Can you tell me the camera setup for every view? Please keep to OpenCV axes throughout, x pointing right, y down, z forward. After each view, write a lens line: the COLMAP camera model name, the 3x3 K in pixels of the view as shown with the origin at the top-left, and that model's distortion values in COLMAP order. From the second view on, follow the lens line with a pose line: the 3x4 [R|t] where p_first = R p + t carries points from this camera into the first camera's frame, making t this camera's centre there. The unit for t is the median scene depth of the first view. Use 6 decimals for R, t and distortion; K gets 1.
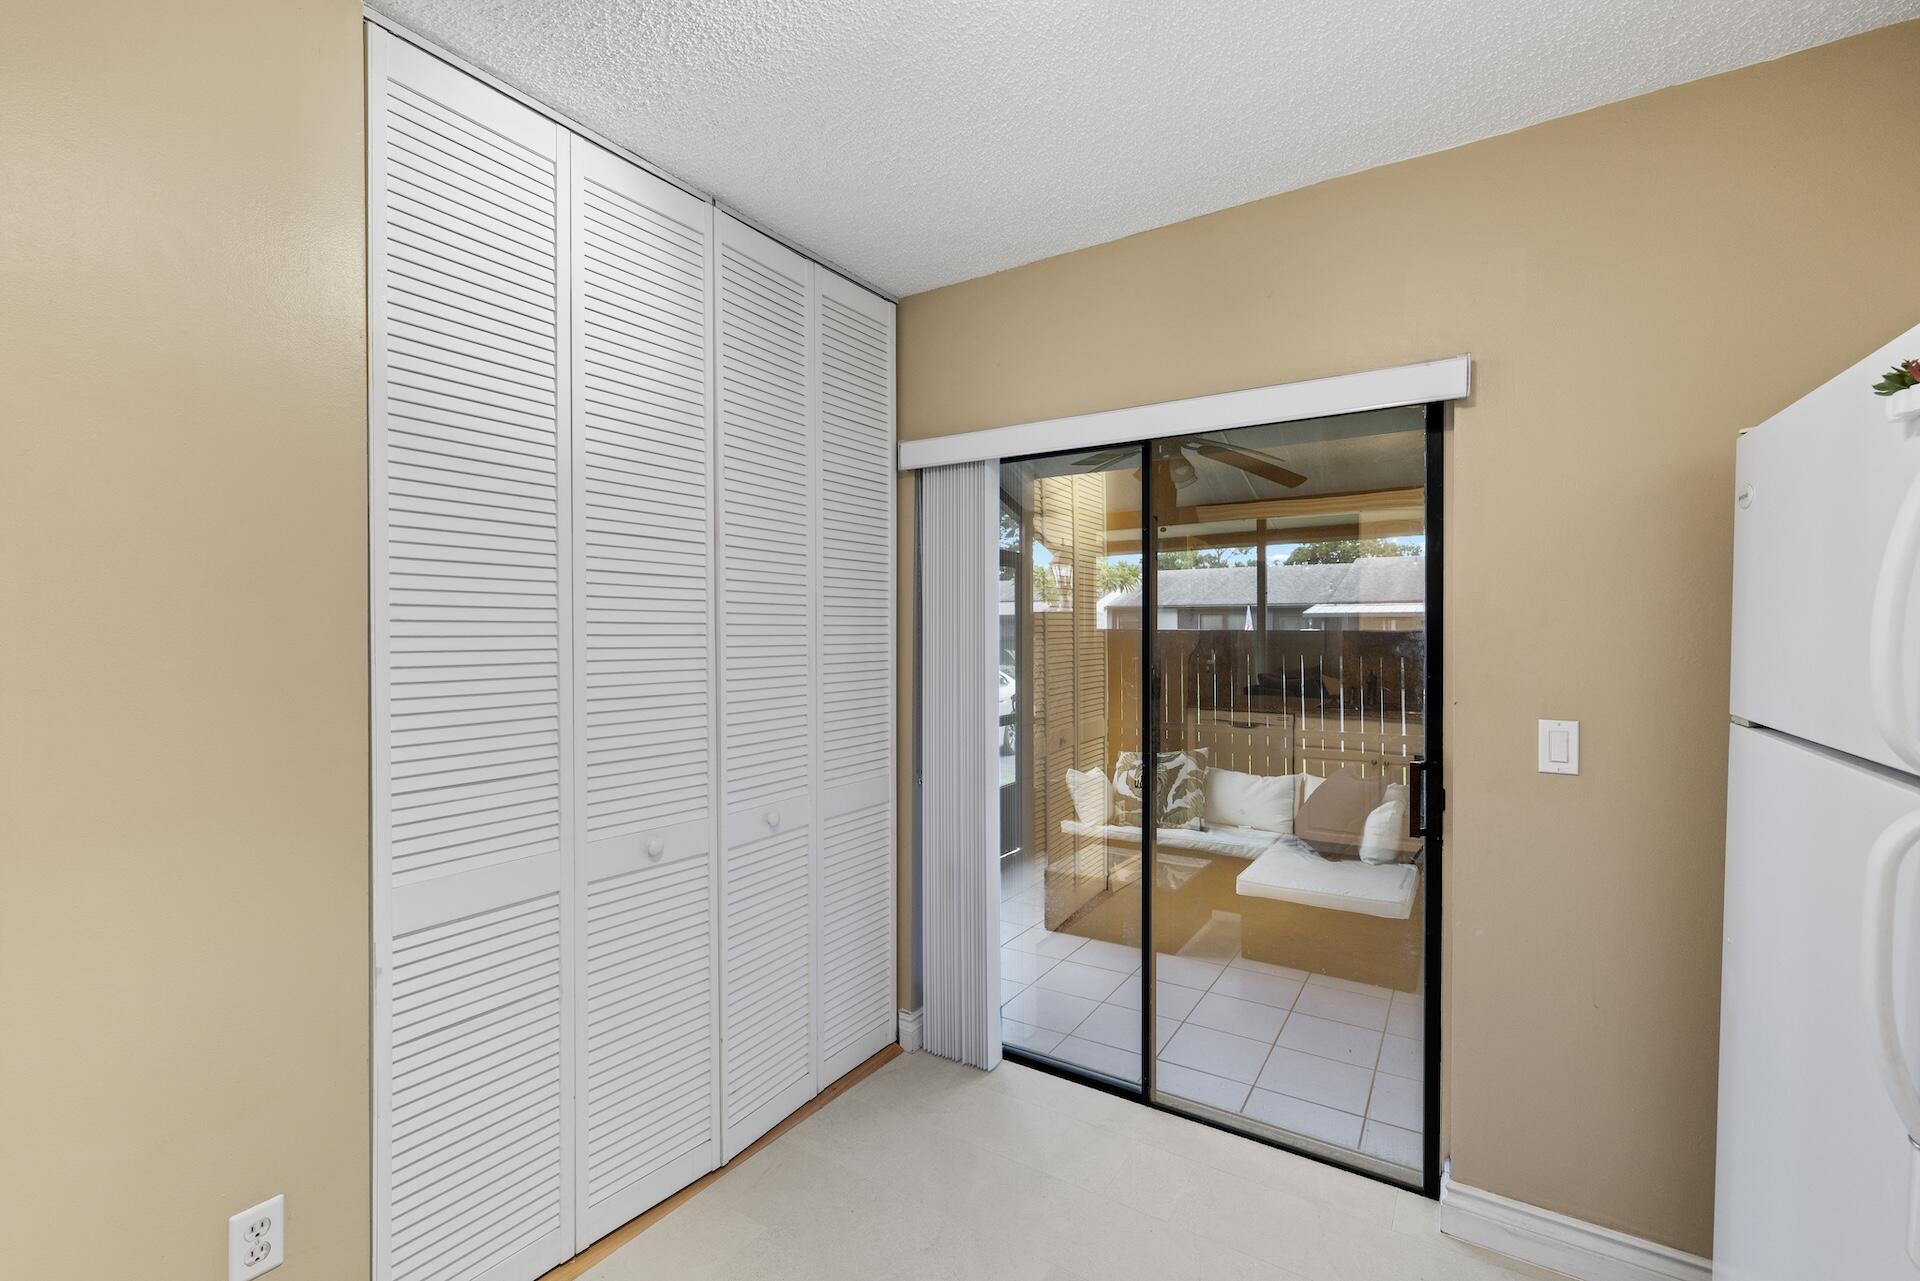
lens RADIAL K [[828.6, 0, 953.4], [0, 828.6, 643.3], [0, 0, 1]] dist [-0.001203, 0.000201]
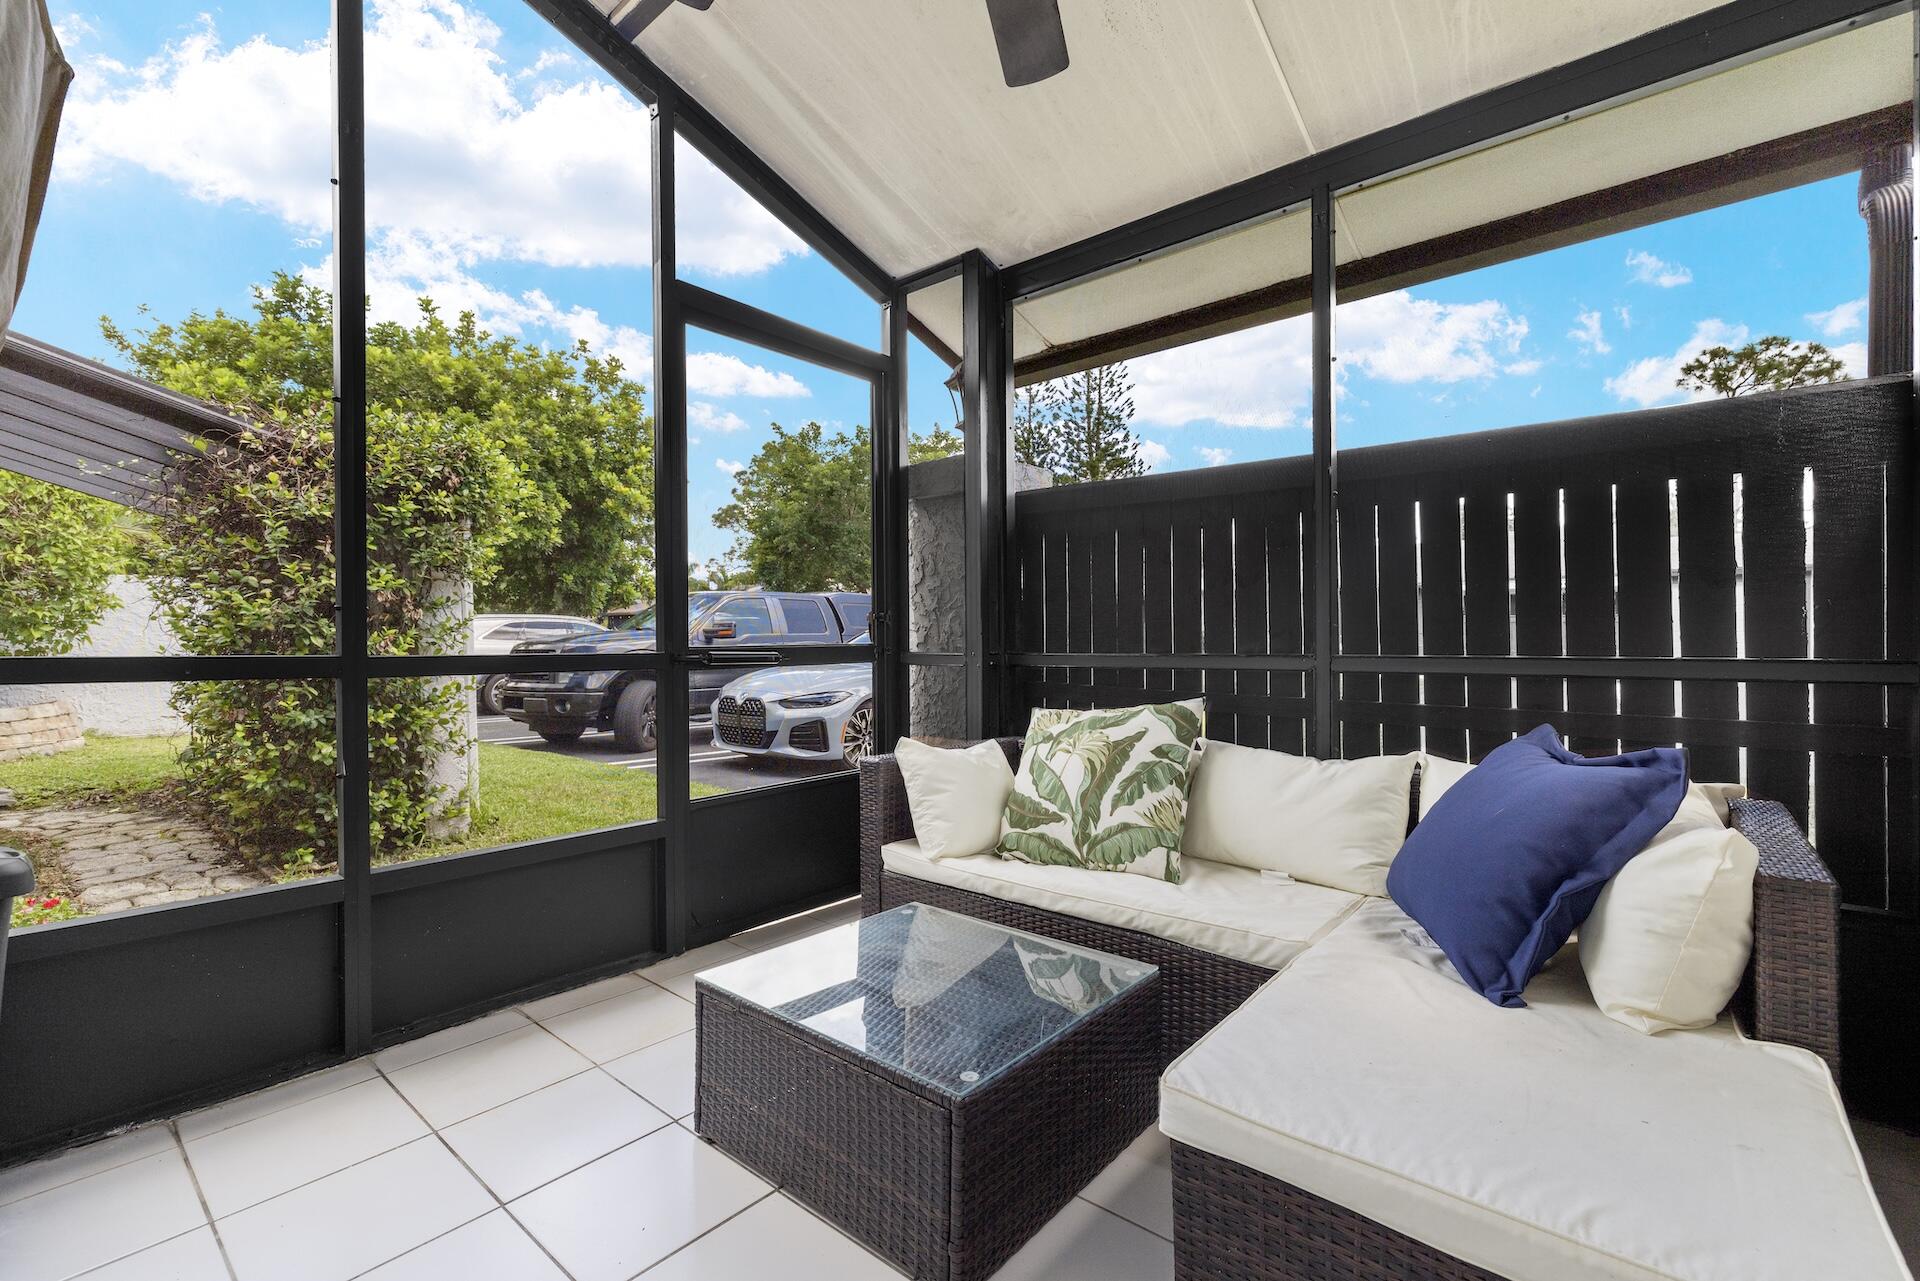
lens RADIAL K [[828.6, 0, 947.9], [0, 828.6, 639.8], [0, 0, 1]] dist [-0.001203, 0.000201]
pose [[0.991885, 0.009398, -0.126791, 0.265210], [-0.010807, 0.999887, -0.010426, 0.117435], [0.126679, 0.011712, 0.991875, 0.613621]]
